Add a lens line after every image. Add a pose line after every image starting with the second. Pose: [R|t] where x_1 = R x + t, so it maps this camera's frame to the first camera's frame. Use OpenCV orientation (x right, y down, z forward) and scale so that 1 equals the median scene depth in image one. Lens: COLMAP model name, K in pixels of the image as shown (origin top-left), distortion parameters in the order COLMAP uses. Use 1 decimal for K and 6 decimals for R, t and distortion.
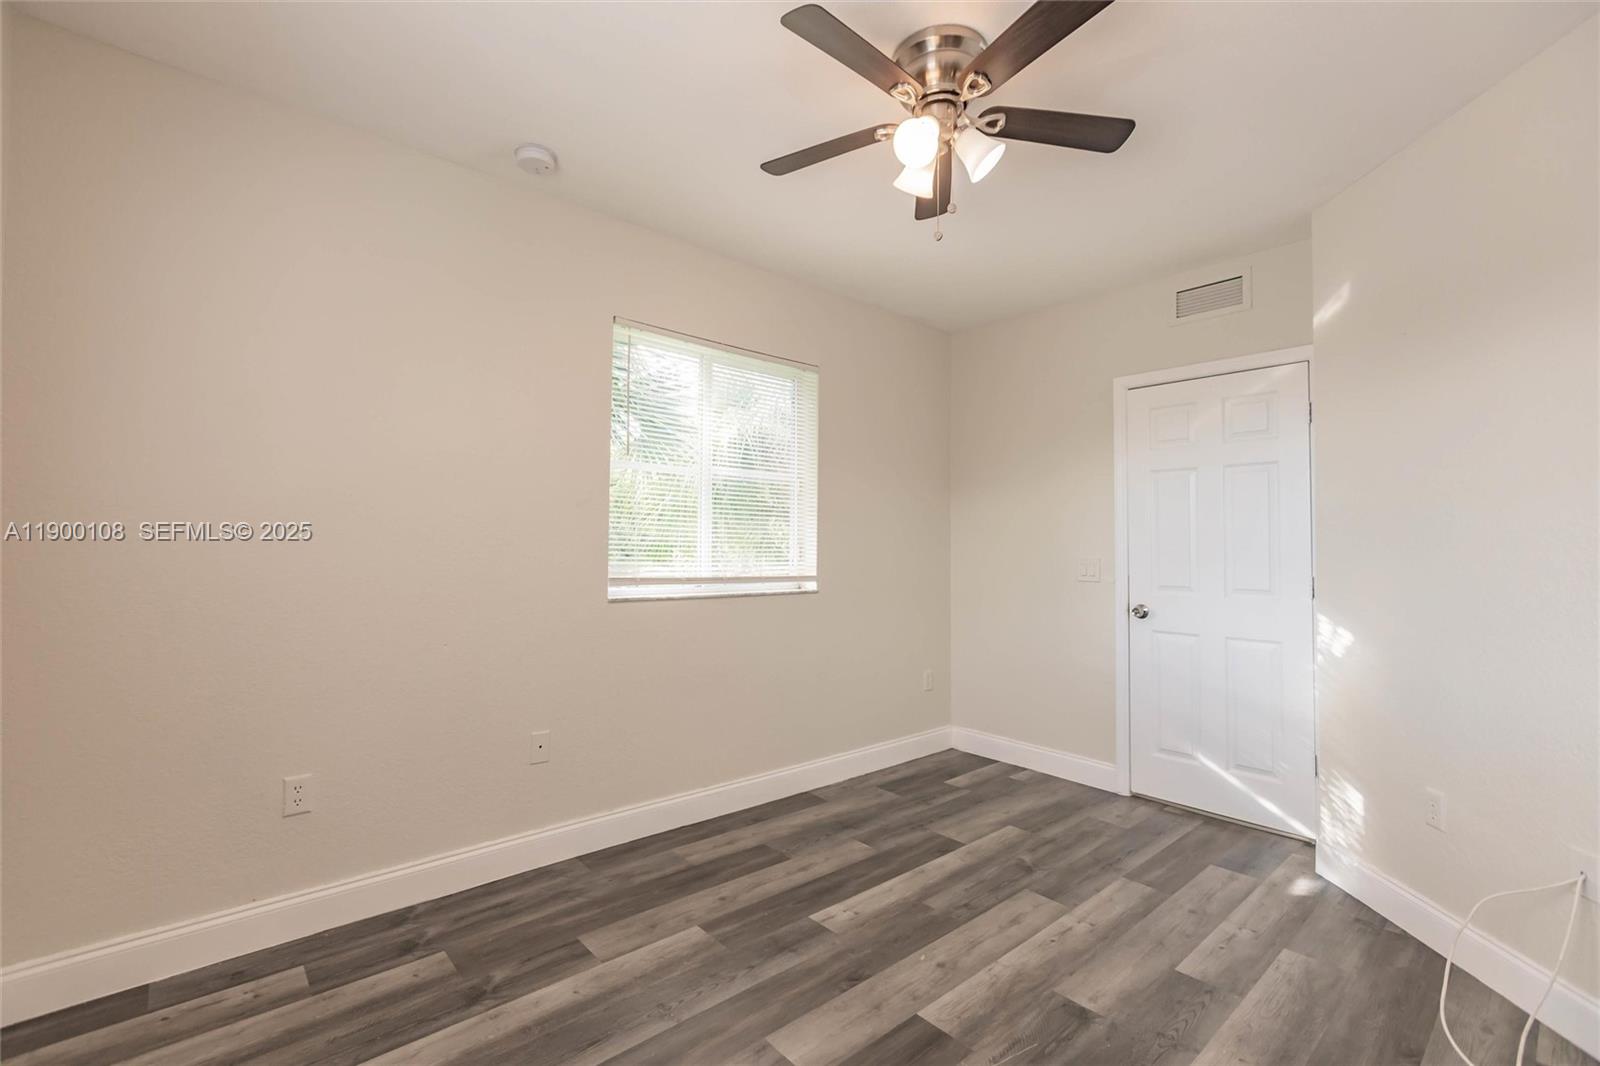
lens RADIAL K [[704.6, 0, 792.4], [0, 704.6, 535.5], [0, 0, 1]] dist [0.002689, -0.000932]
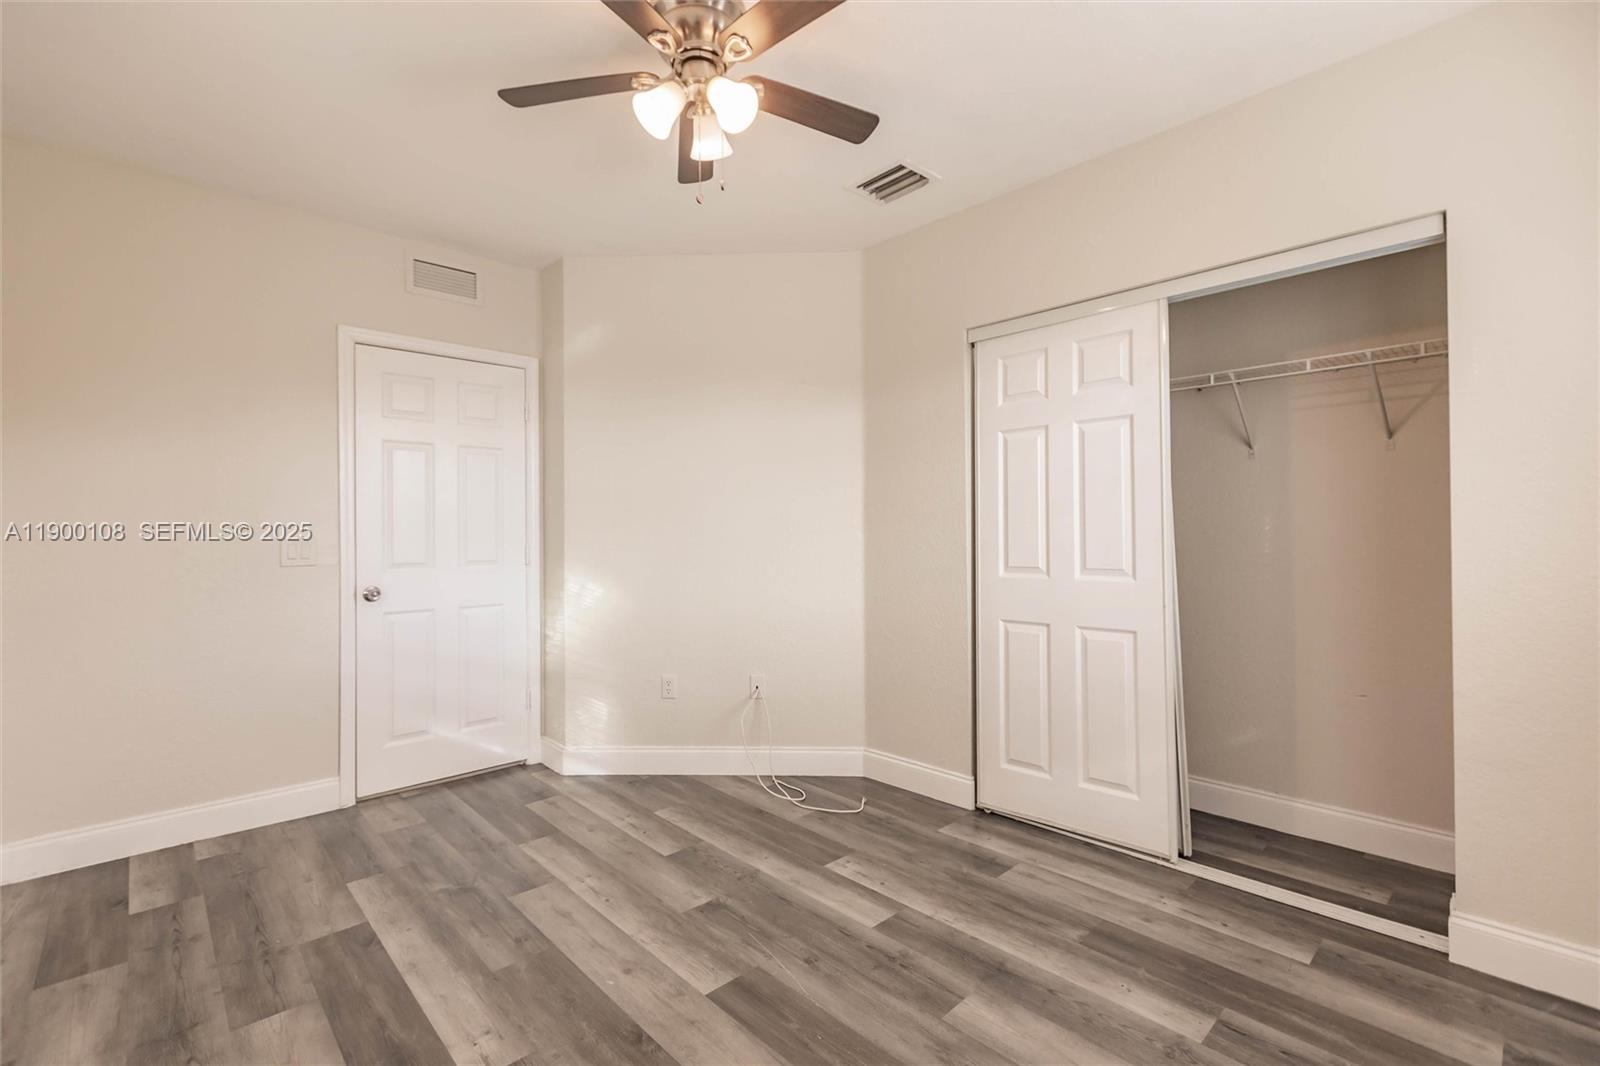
lens RADIAL K [[704.6, 0, 795.3], [0, 704.6, 531.8], [0, 0, 1]] dist [0.002689, -0.000932]
pose [[-0.035378, -0.011152, 0.999312, -0.507729], [-0.010466, 0.999887, 0.010788, 0.015181], [-0.999319, -0.010077, -0.035490, 0.581627]]
